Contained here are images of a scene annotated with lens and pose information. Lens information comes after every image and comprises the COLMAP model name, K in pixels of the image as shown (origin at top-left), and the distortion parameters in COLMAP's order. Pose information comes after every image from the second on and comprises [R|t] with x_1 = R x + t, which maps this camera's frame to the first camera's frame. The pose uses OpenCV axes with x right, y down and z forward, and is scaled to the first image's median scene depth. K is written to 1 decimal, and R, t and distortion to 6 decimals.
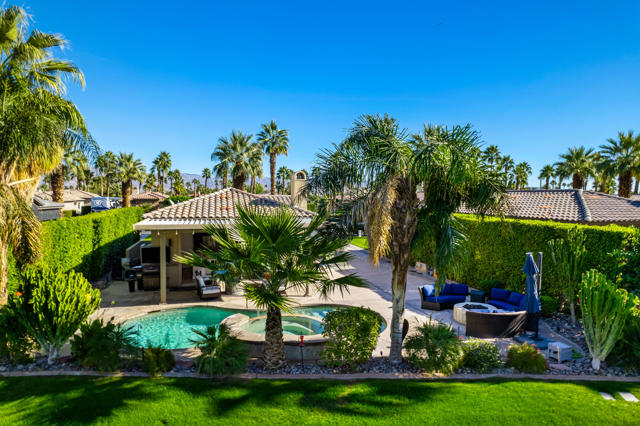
lens RADIAL K [[406.3, 0, 321.6], [0, 406.3, 213.5], [0, 0, 1]] dist [-0.072834, 0.061977]
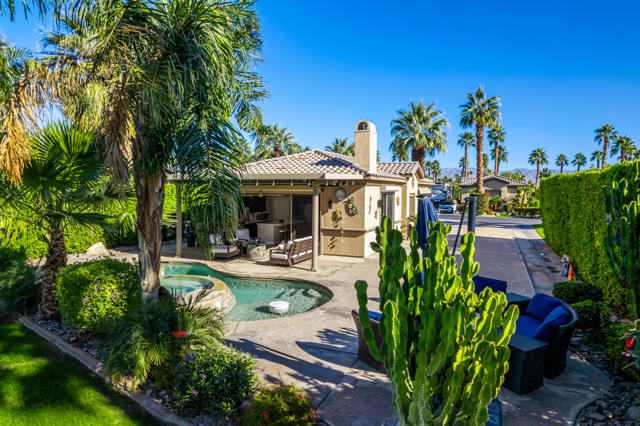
lens RADIAL K [[406.3, 0, 321.6], [0, 406.3, 213.5], [0, 0, 1]] dist [-0.072834, 0.061977]
pose [[0.781456, 0.039779, -0.622691, 0.444107], [-0.031020, 0.999209, 0.024902, 0.070498], [0.623189, -0.000143, 0.782071, 0.382494]]
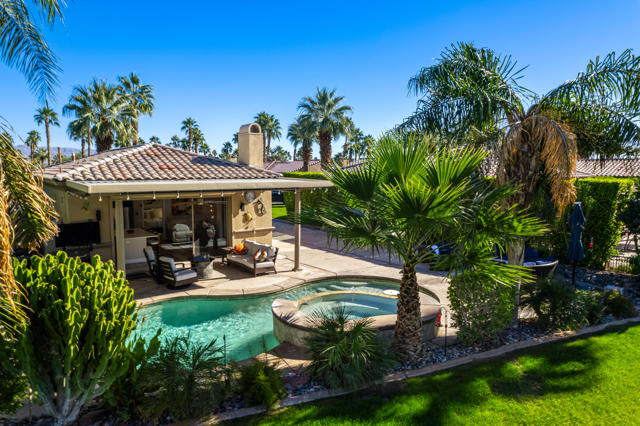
lens RADIAL K [[406.3, 0, 321.6], [0, 406.3, 213.5], [0, 0, 1]] dist [-0.072834, 0.061977]
pose [[0.914842, -0.043882, 0.401420, -0.309258], [0.017215, 0.997412, 0.069800, 0.027711], [-0.403444, -0.056946, 0.913231, 0.210593]]
